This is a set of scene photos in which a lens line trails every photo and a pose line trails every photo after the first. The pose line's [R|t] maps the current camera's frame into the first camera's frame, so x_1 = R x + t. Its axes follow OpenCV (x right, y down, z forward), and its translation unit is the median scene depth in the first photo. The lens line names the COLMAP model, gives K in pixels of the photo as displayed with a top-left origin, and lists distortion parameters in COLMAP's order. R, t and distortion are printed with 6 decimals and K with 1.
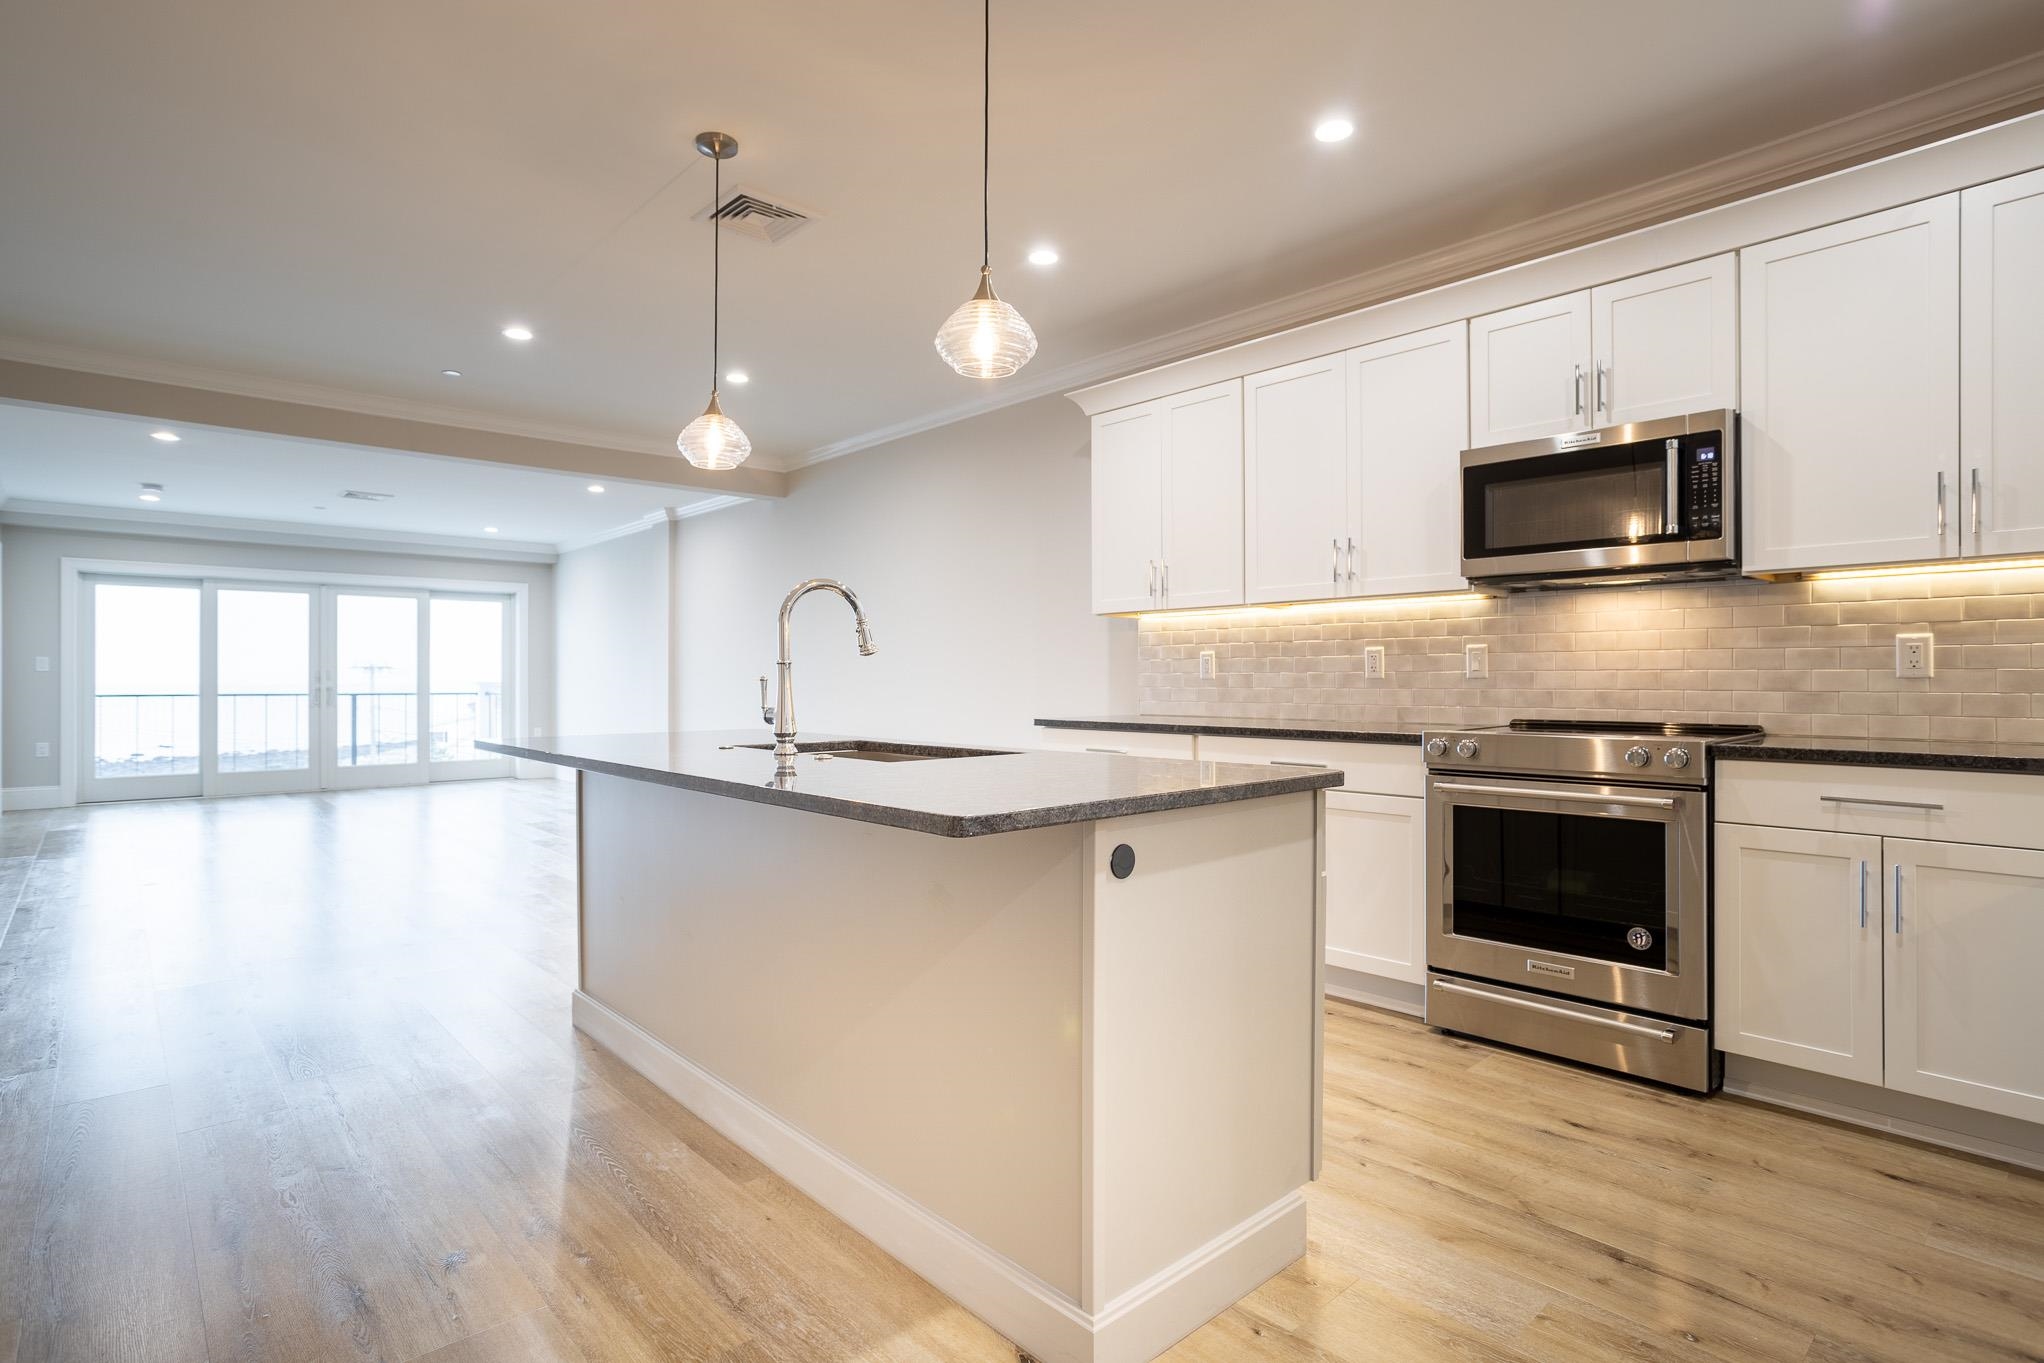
lens RADIAL K [[1031.2, 0, 1042.2], [0, 1031.2, 680.6], [0, 0, 1]] dist [-0.022603, 0.012789]
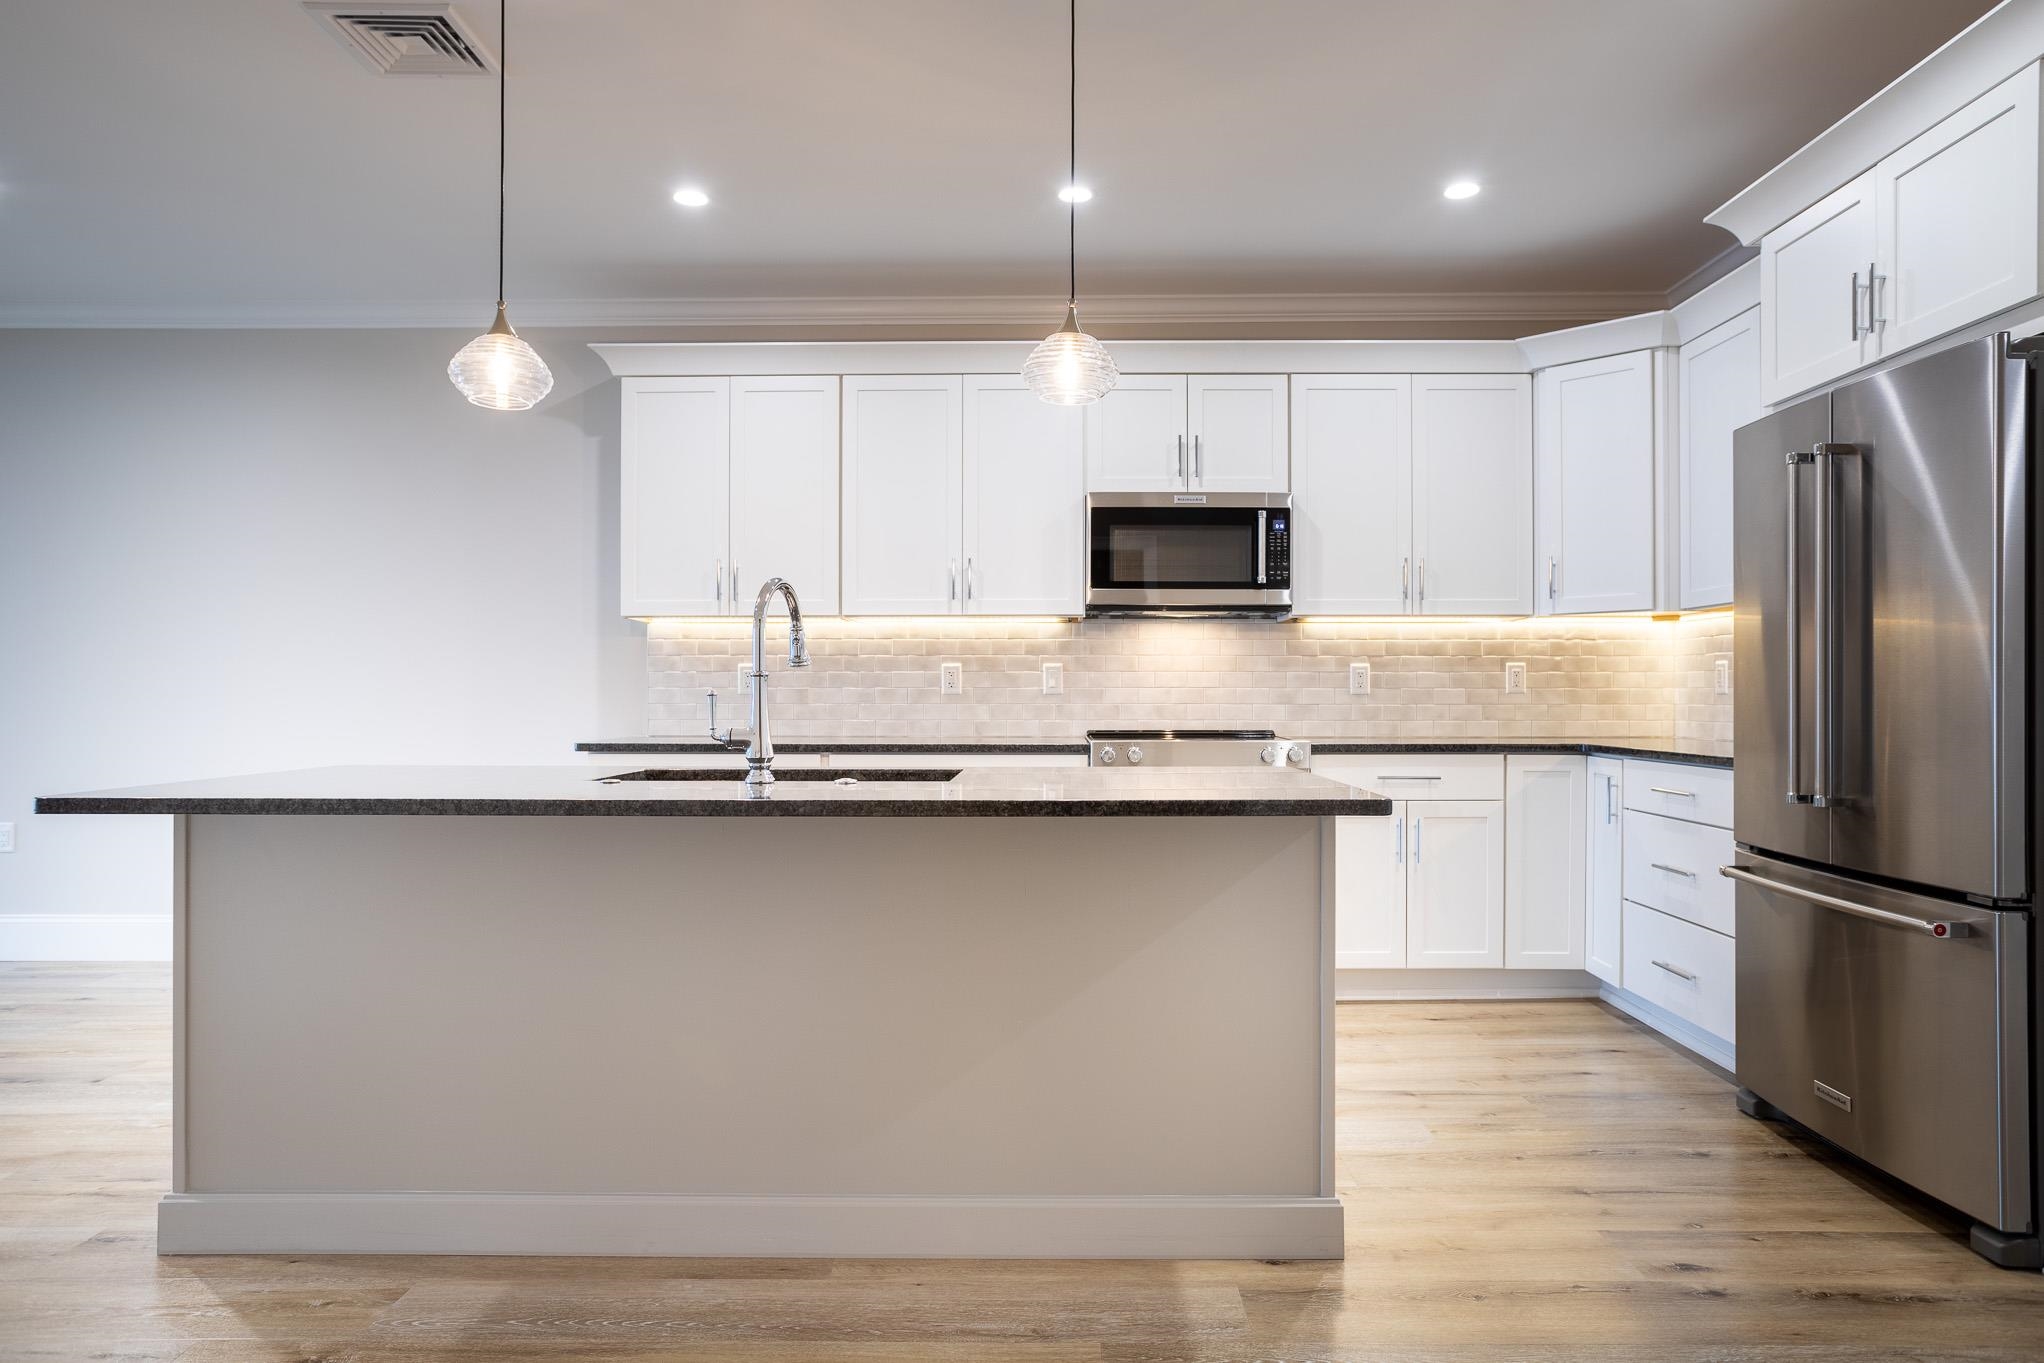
lens RADIAL K [[1238.7, 0, 1053.8], [0, 1238.7, 696.1], [0, 0, 1]] dist [-0.034490, 0.005182]
pose [[0.683899, 0.000322, 0.729577, -0.589641], [0.000166, 1.000000, -0.000597, 0.000879], [-0.729577, 0.000529, 0.683899, 0.097528]]
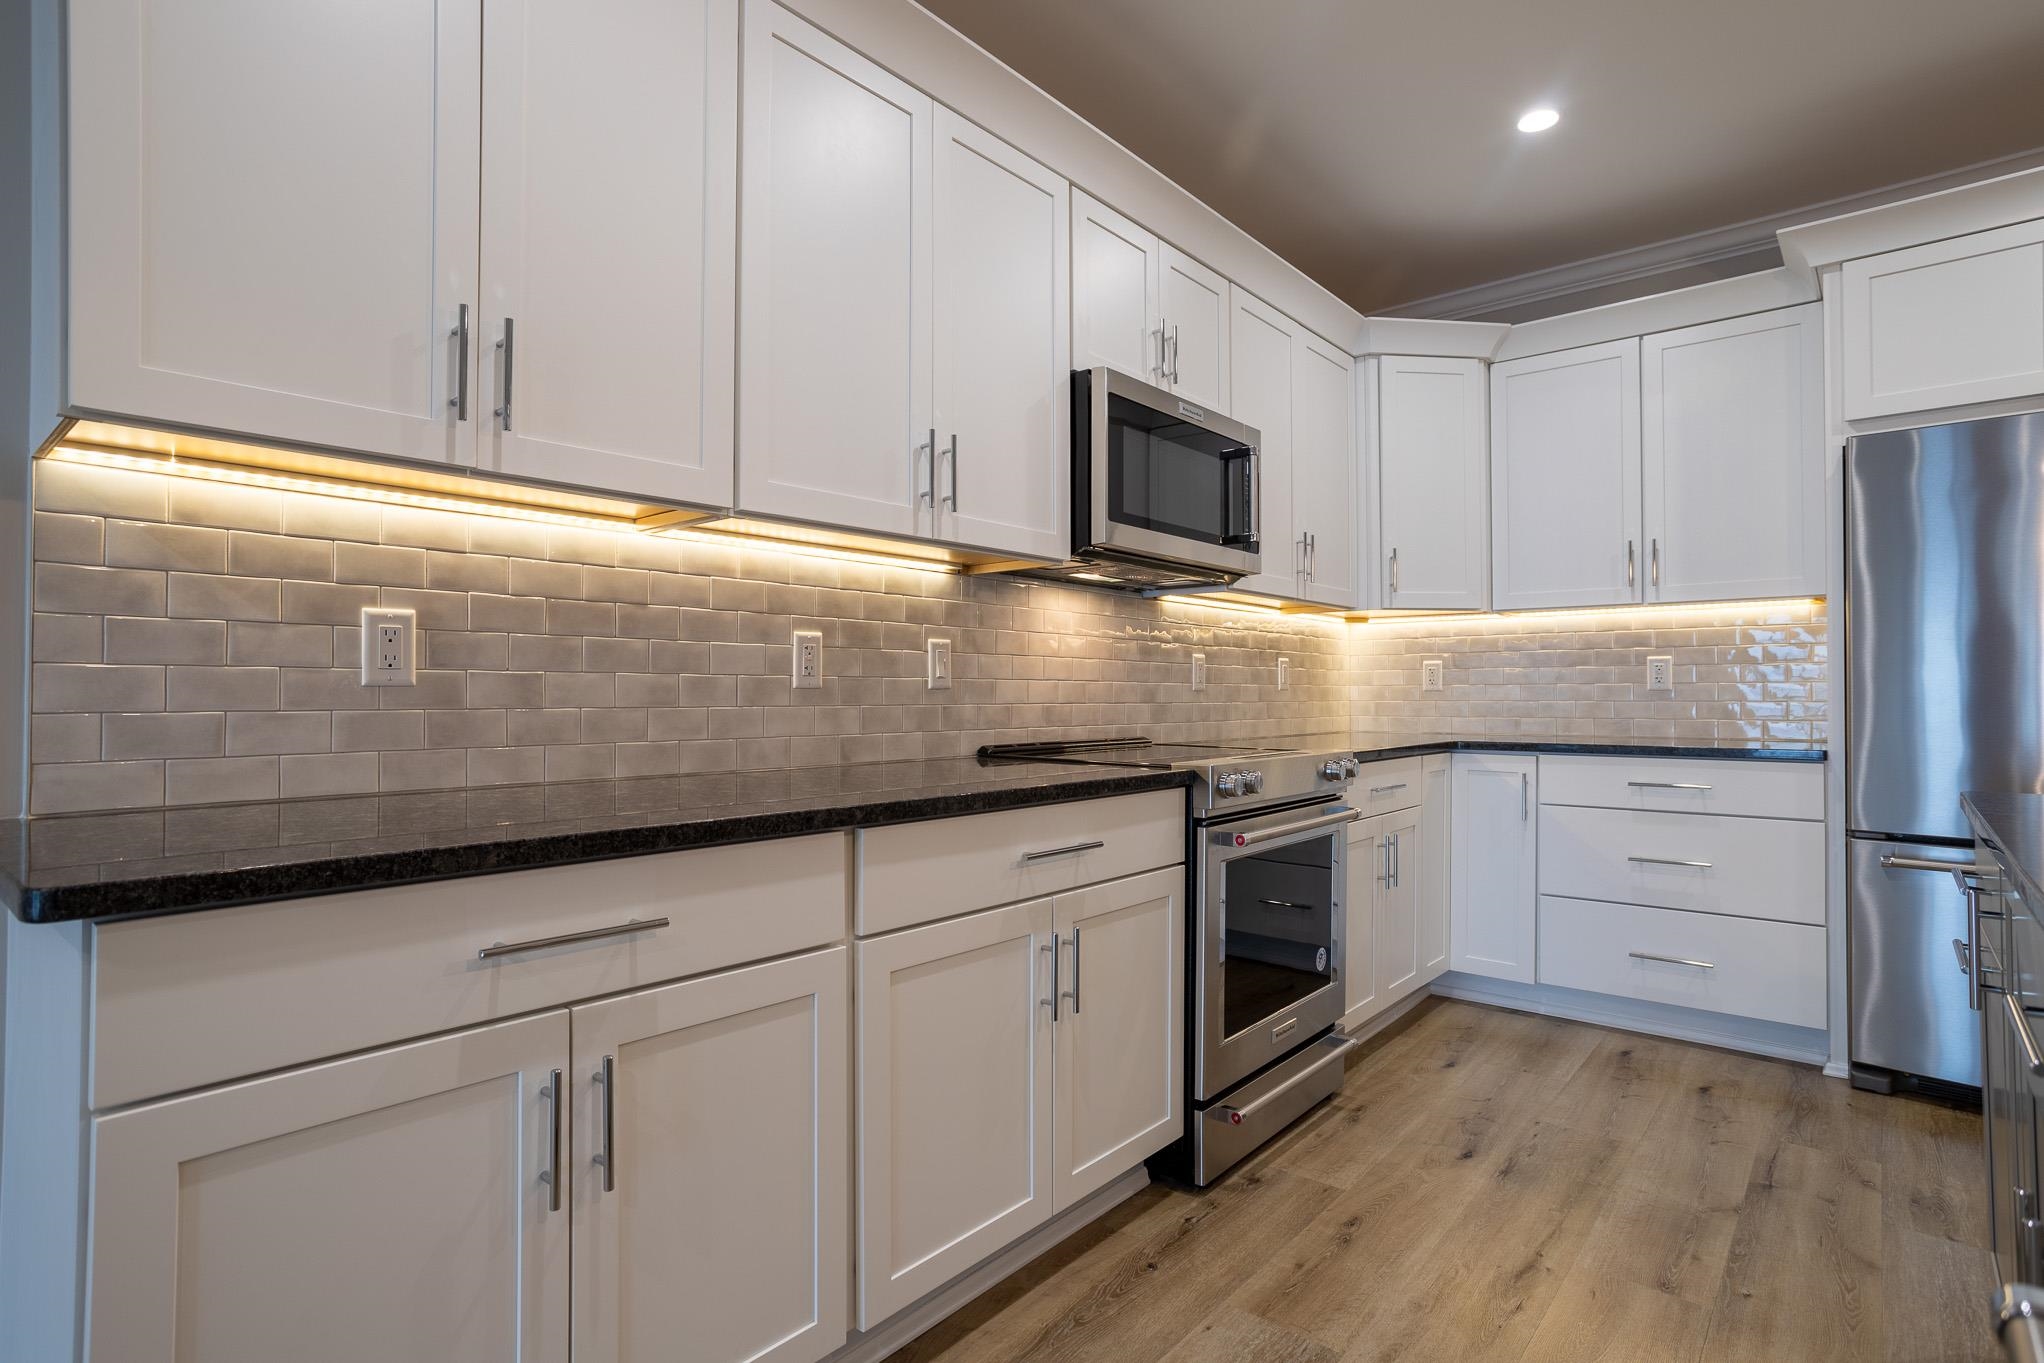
lens RADIAL K [[1031.2, 0, 1020.4], [0, 1031.2, 690.4], [0, 0, 1]] dist [-0.022603, 0.012789]
pose [[-0.117924, 0.005208, 0.993009, -0.277827], [0.002042, 0.999985, -0.005003, 0.002324], [-0.993020, 0.001438, -0.117933, 1.109632]]
